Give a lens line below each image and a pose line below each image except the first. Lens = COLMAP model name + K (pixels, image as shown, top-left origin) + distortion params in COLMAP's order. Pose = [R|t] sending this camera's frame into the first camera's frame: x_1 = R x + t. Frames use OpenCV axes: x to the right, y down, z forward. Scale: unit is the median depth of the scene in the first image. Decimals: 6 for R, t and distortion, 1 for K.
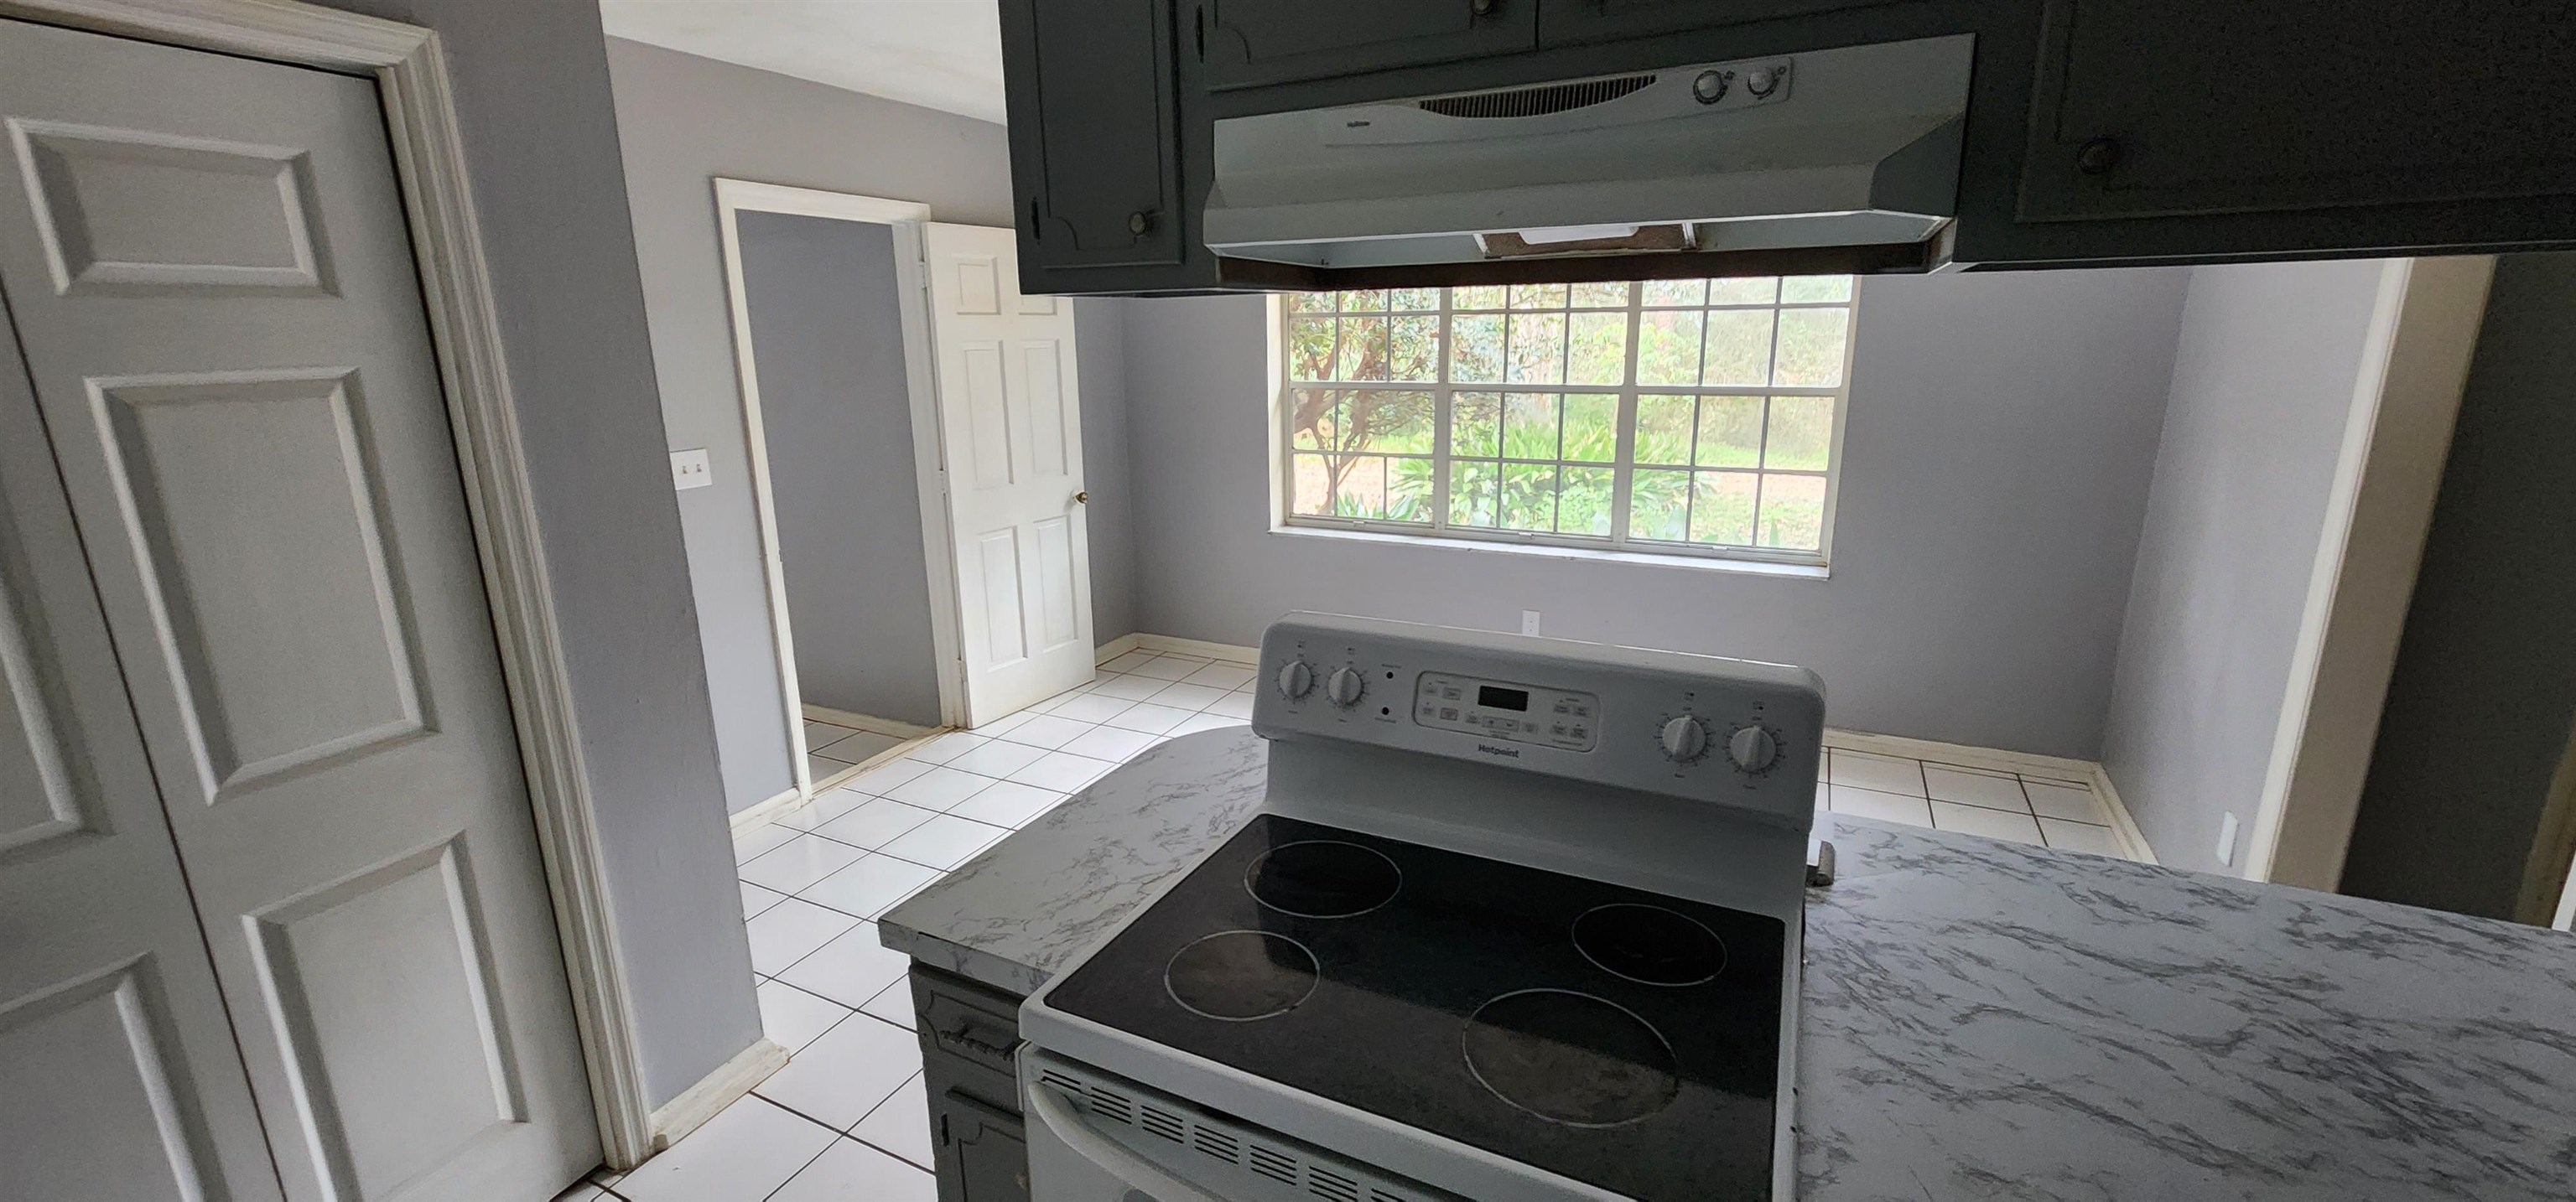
lens RADIAL K [[1059.6, 0, 1288.0], [0, 1059.6, 601.0], [0, 0, 1]] dist [-0.000646, -0.000029]
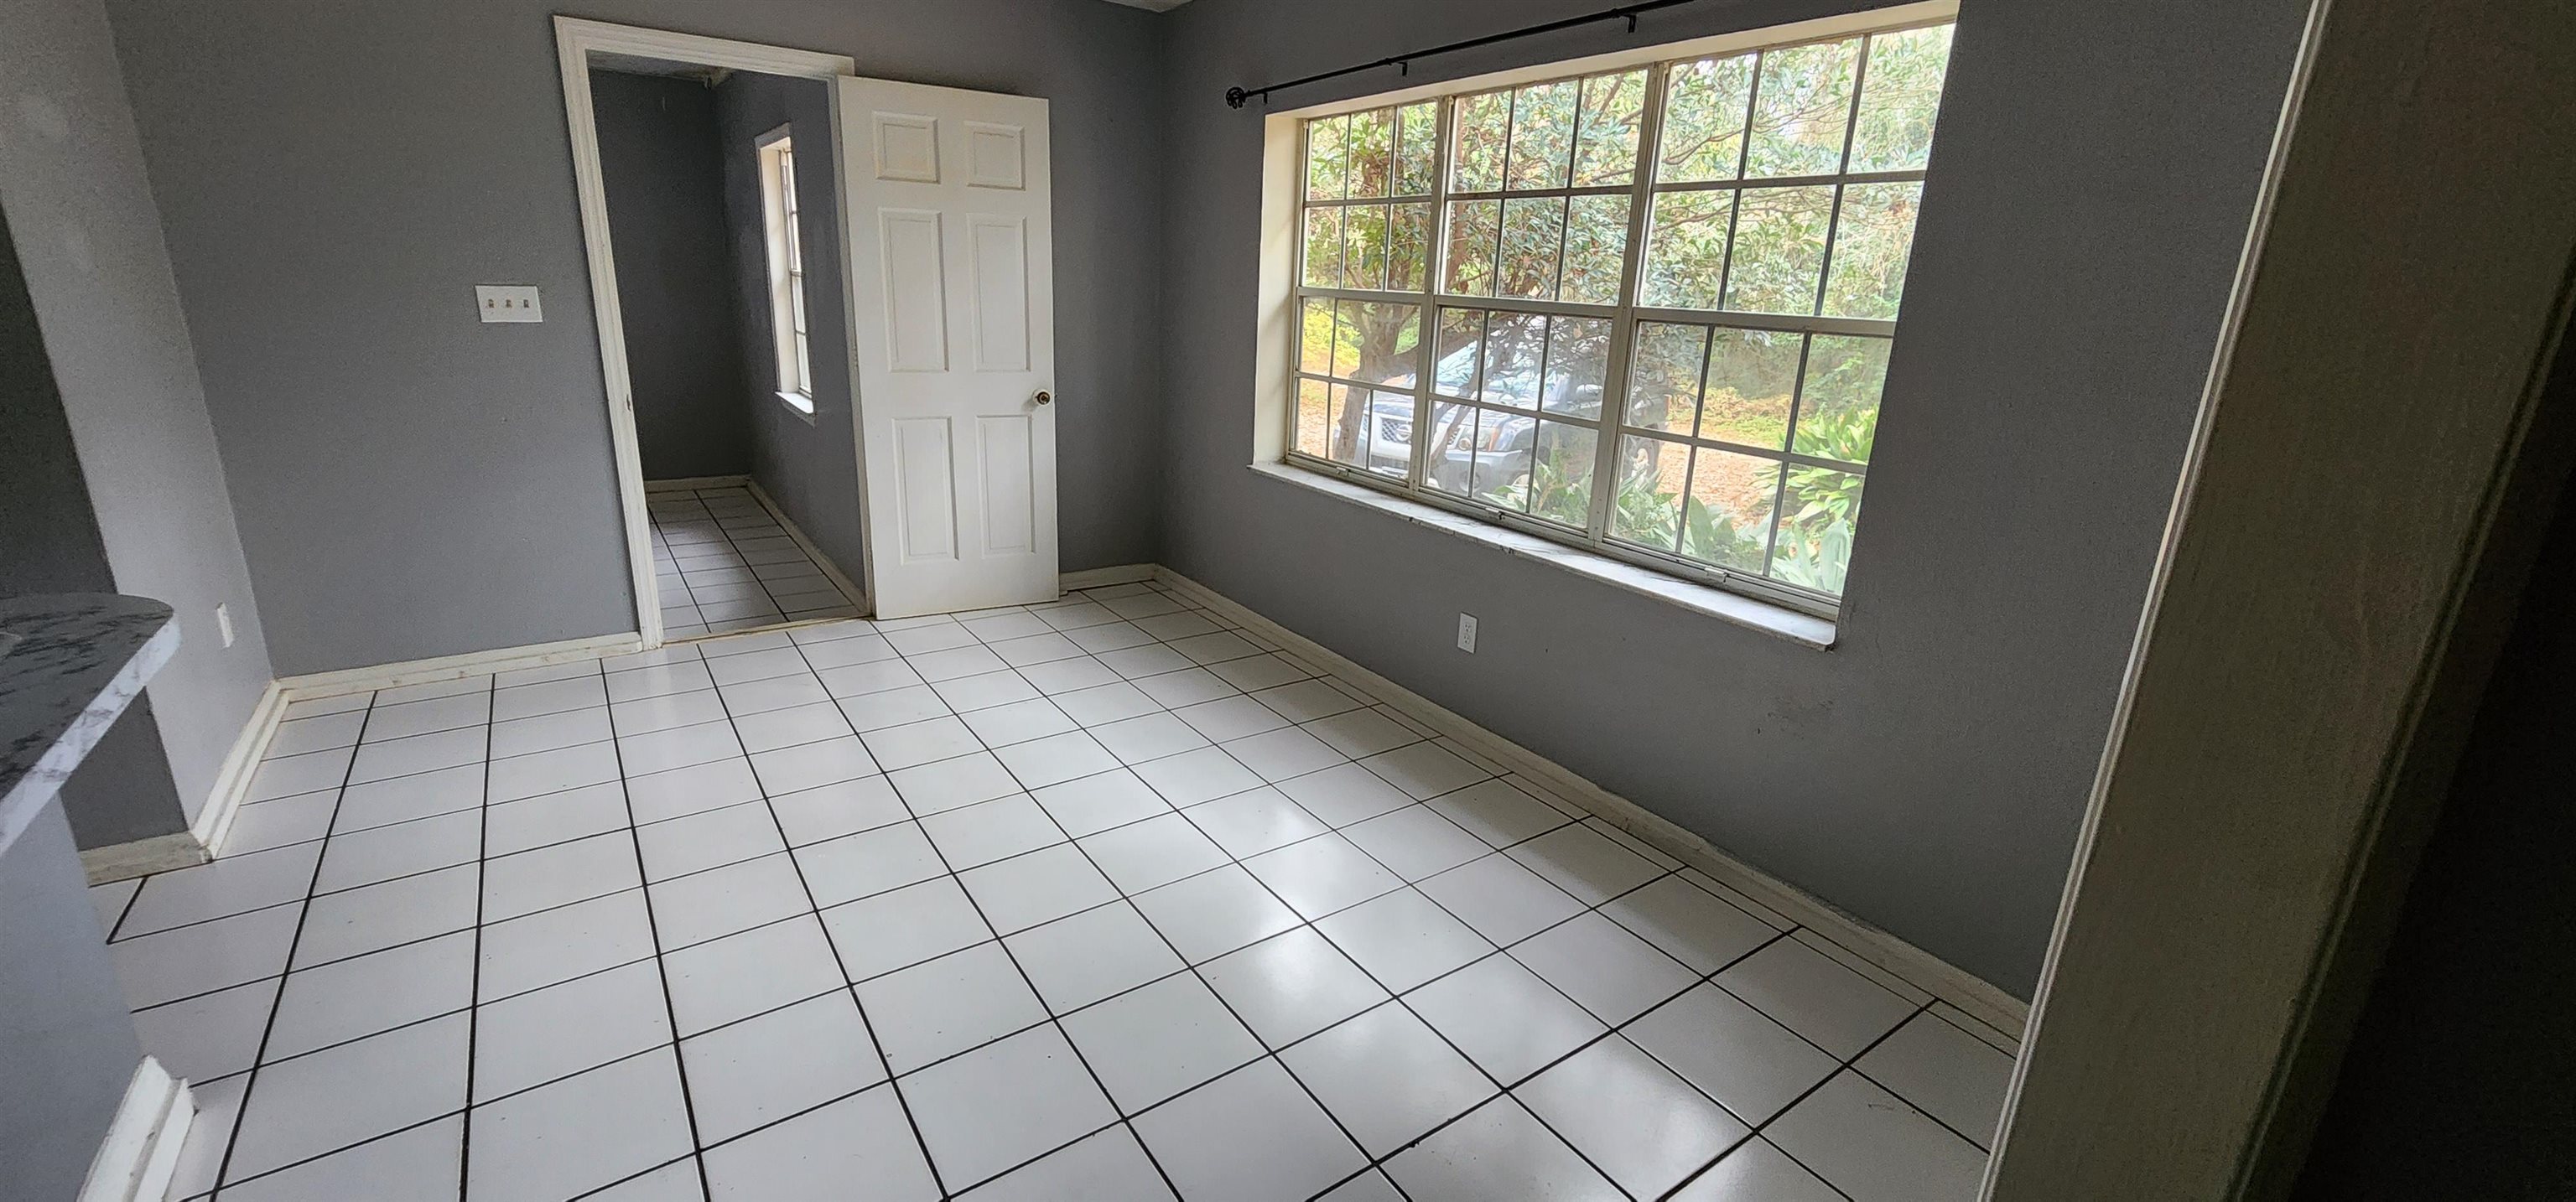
lens RADIAL K [[1059.6, 0, 1288.0], [0, 1059.6, 601.0], [0, 0, 1]] dist [-0.000646, -0.000029]
pose [[0.876297, 0.190162, -0.442653, 0.459713], [-0.173793, 0.981713, 0.077690, -0.036952], [0.449332, 0.008850, 0.893321, 0.307960]]
